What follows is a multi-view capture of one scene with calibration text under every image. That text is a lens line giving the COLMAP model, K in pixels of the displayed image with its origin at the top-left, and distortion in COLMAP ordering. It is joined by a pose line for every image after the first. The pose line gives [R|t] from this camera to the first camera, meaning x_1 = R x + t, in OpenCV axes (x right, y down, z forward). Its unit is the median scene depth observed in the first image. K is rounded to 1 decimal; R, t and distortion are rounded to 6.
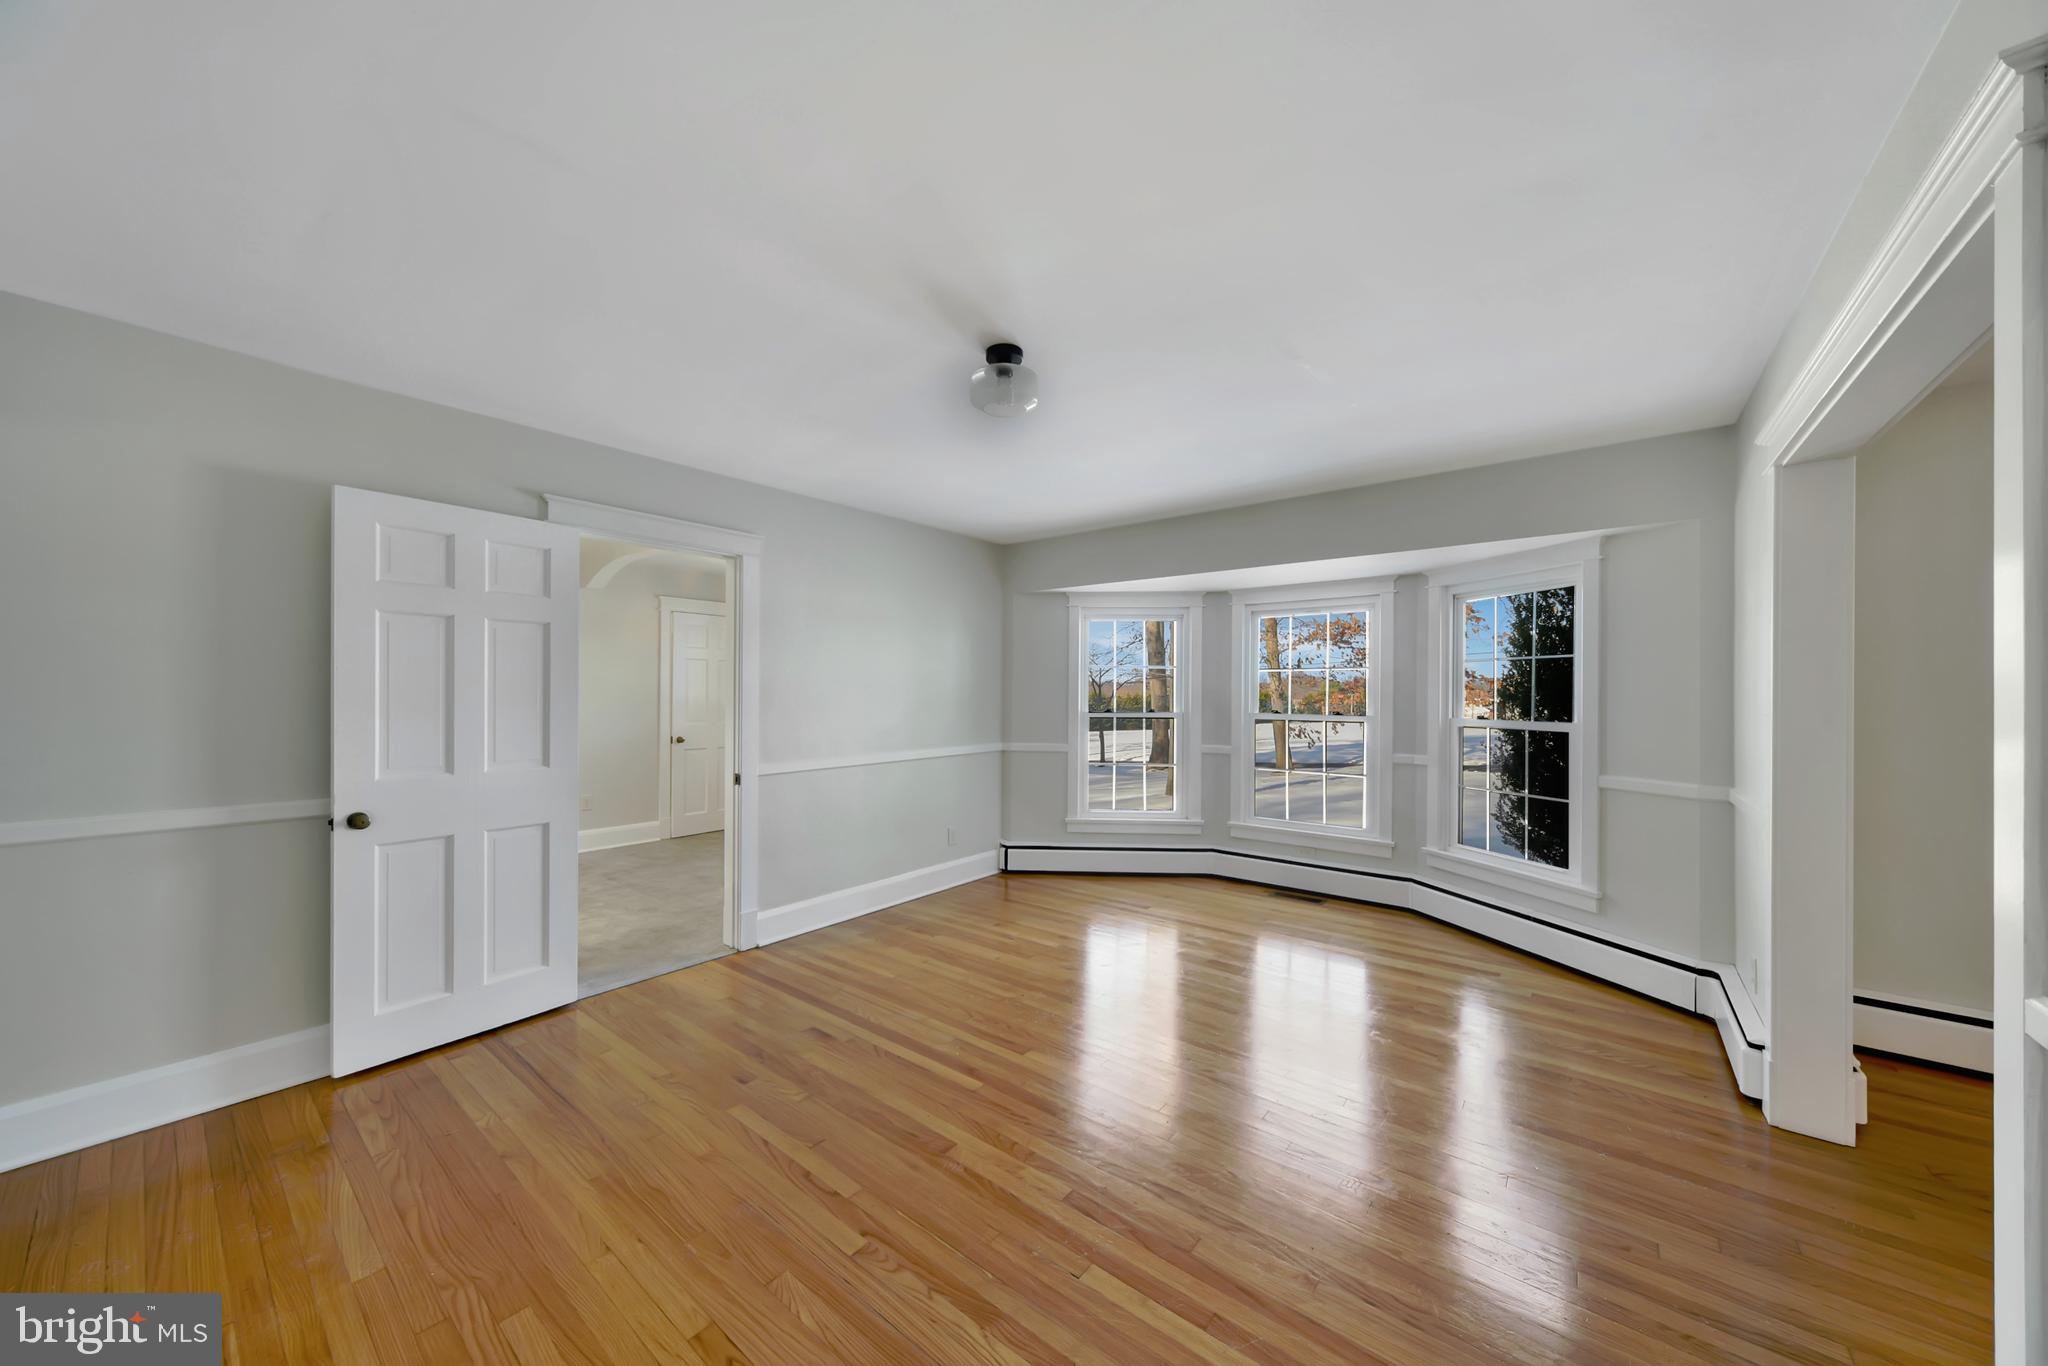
lens RADIAL K [[716.3, 0, 1016.5], [0, 716.3, 691.8], [0, 0, 1]] dist [0.005649, -0.000275]
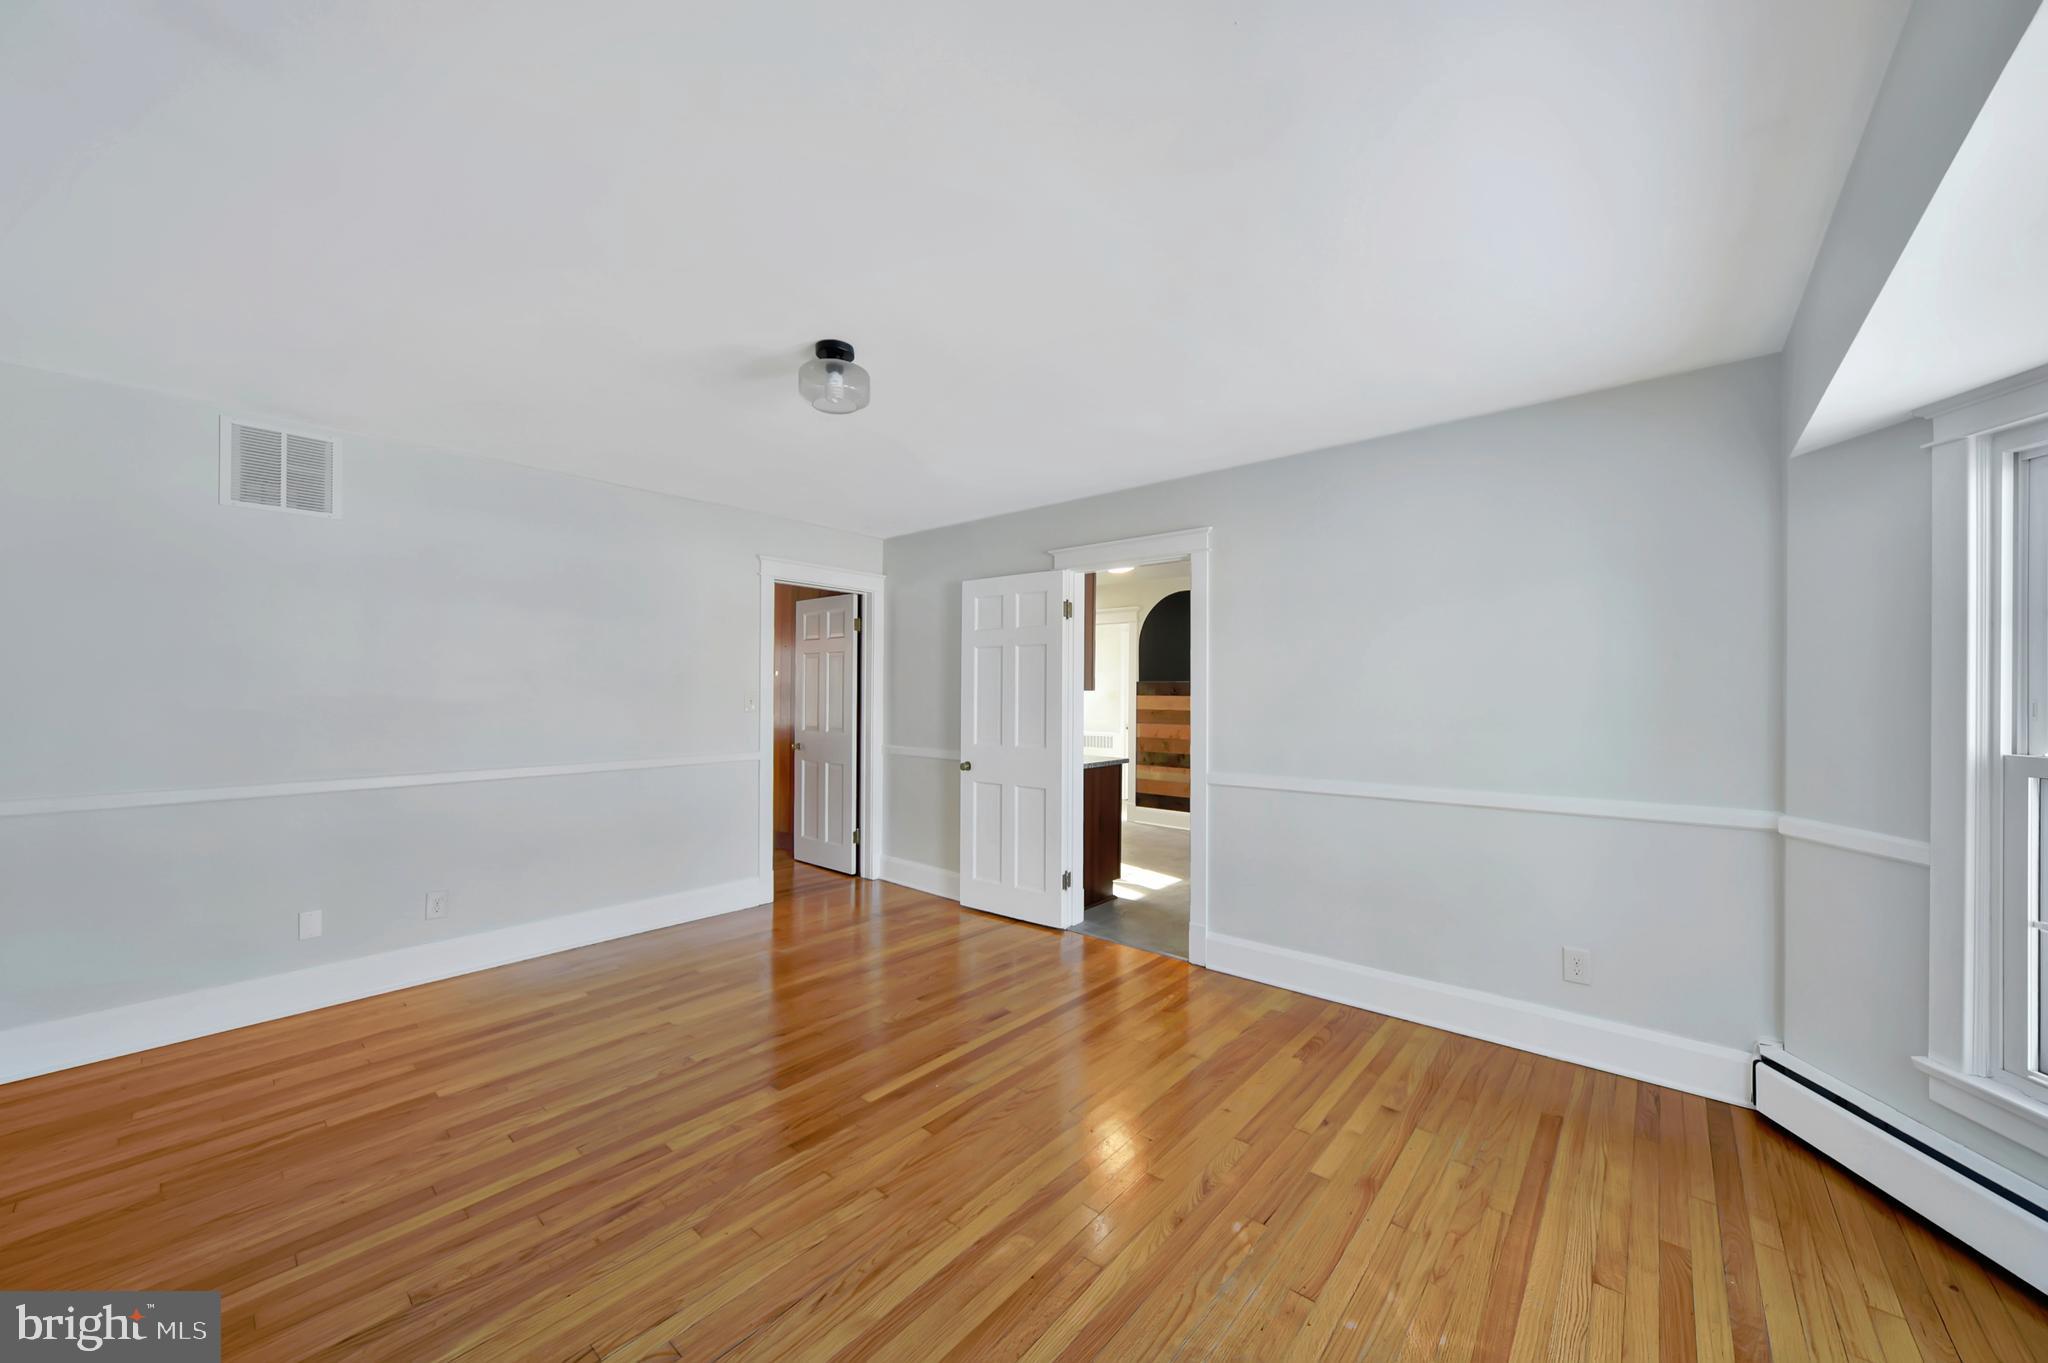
lens RADIAL K [[716.3, 0, 1018.0], [0, 716.3, 689.8], [0, 0, 1]] dist [0.005649, -0.000275]
pose [[-0.021260, -0.010614, -0.999718, 0.588462], [-0.002729, 0.999941, -0.010558, 0.005643], [0.999770, 0.002504, -0.021288, 0.785832]]
